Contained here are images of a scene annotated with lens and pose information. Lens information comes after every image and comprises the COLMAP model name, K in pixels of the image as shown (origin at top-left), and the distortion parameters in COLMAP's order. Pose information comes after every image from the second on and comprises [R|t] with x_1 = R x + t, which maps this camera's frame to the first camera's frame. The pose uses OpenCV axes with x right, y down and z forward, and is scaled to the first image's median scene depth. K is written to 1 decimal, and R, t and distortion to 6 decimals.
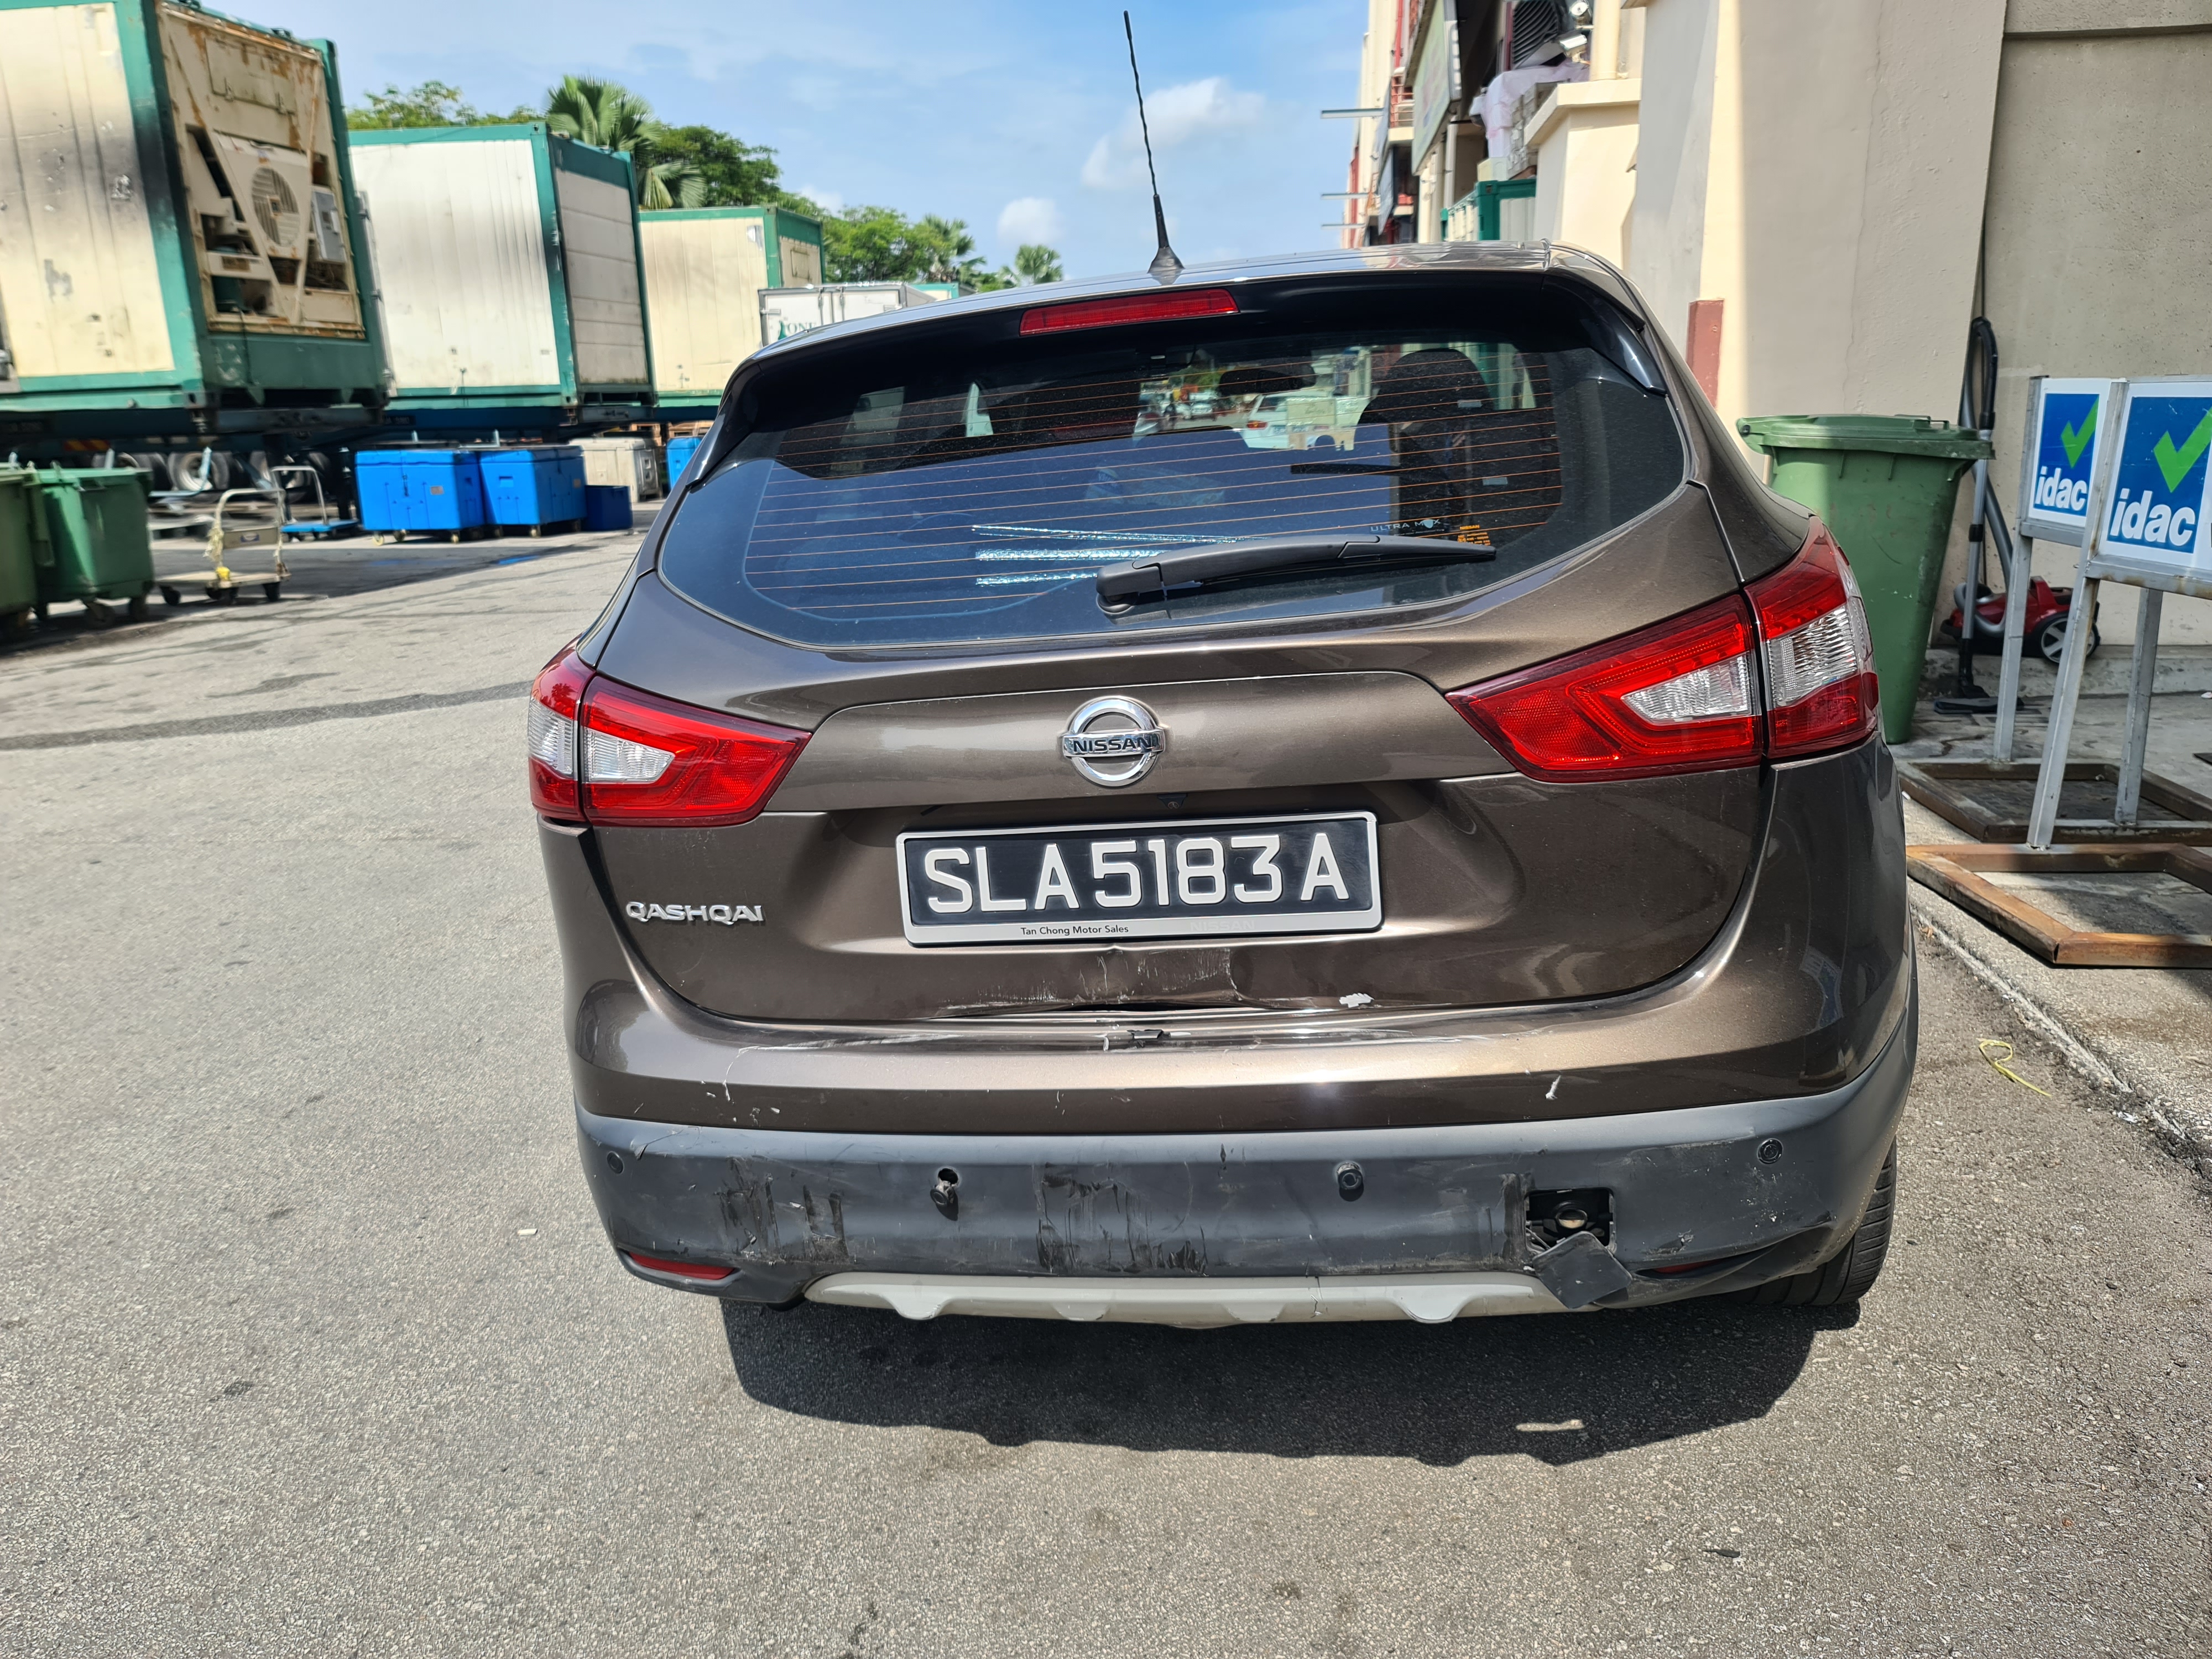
lens RADIAL K [[1641.2, 0, 1096.4], [0, 1641.2, 800.5], [0, 0, 1]] dist [0.073099, -0.072184]
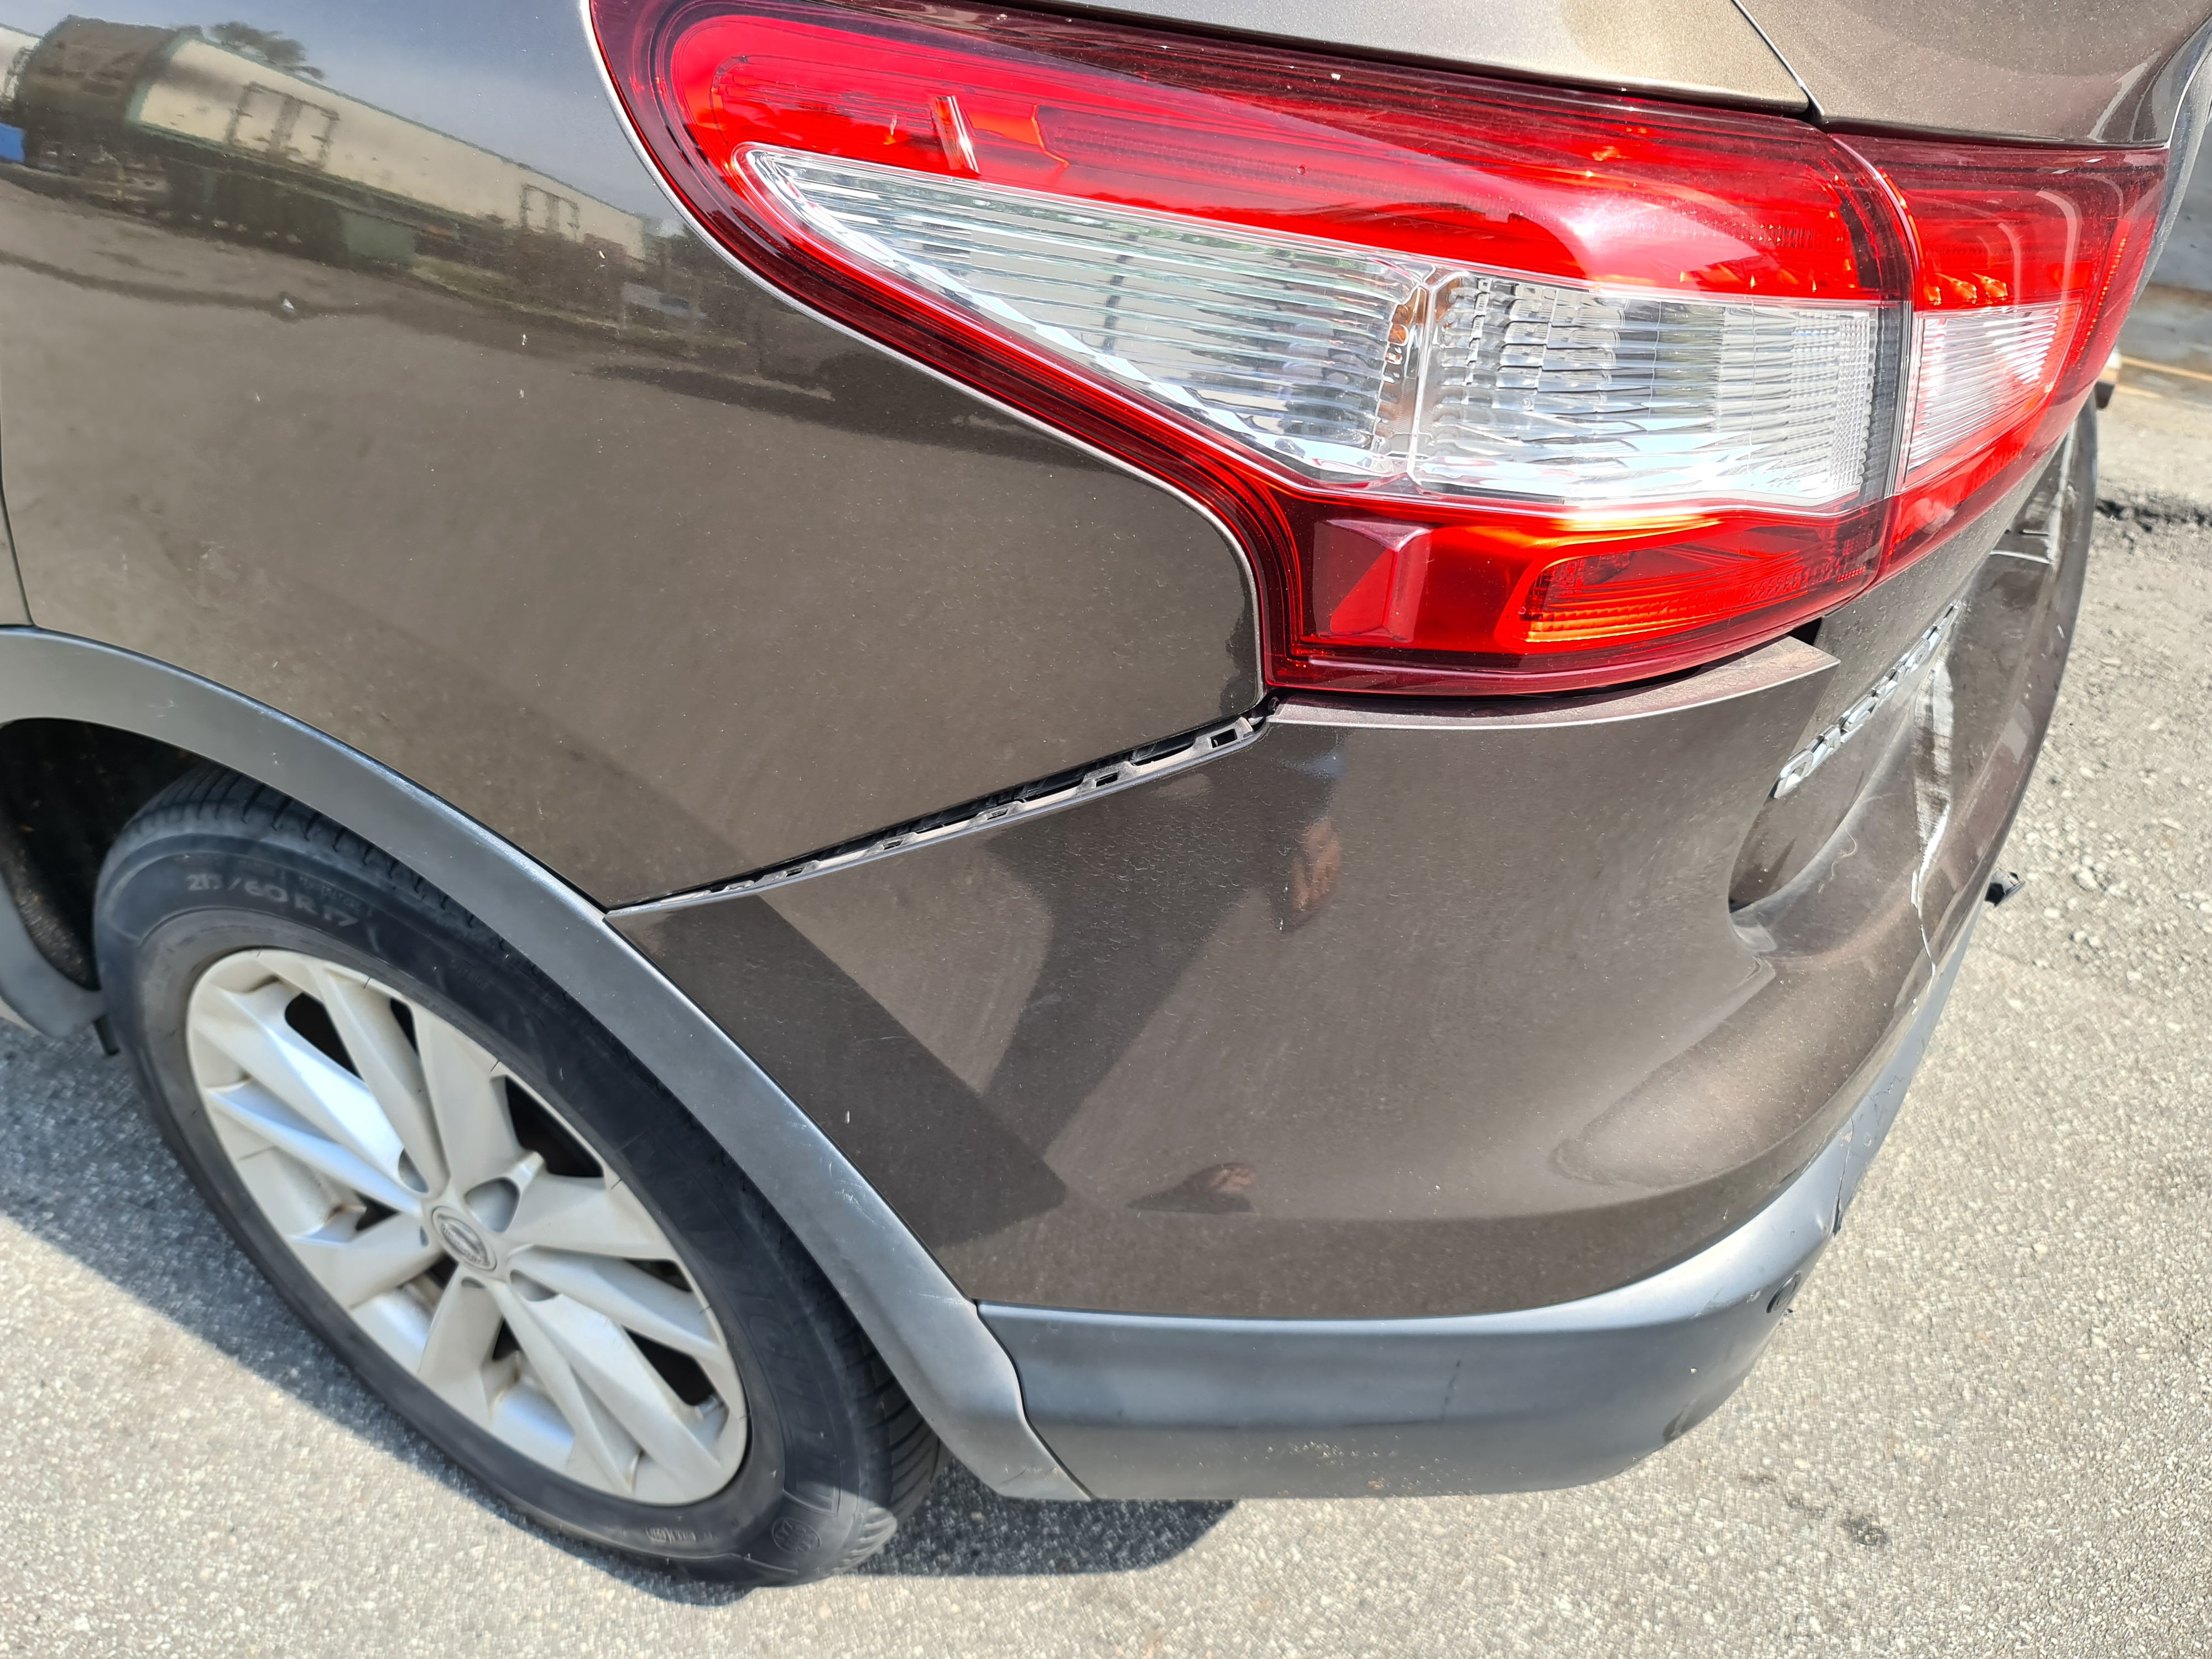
lens RADIAL K [[1641.2, 0, 1113.4], [0, 1641.2, 801.7], [0, 0, 1]] dist [0.073099, -0.072184]
pose [[0.303943, -0.508777, 0.805459, -0.660831], [0.165382, 0.860799, 0.481326, -0.142049], [-0.938226, -0.013088, 0.345777, 1.058628]]
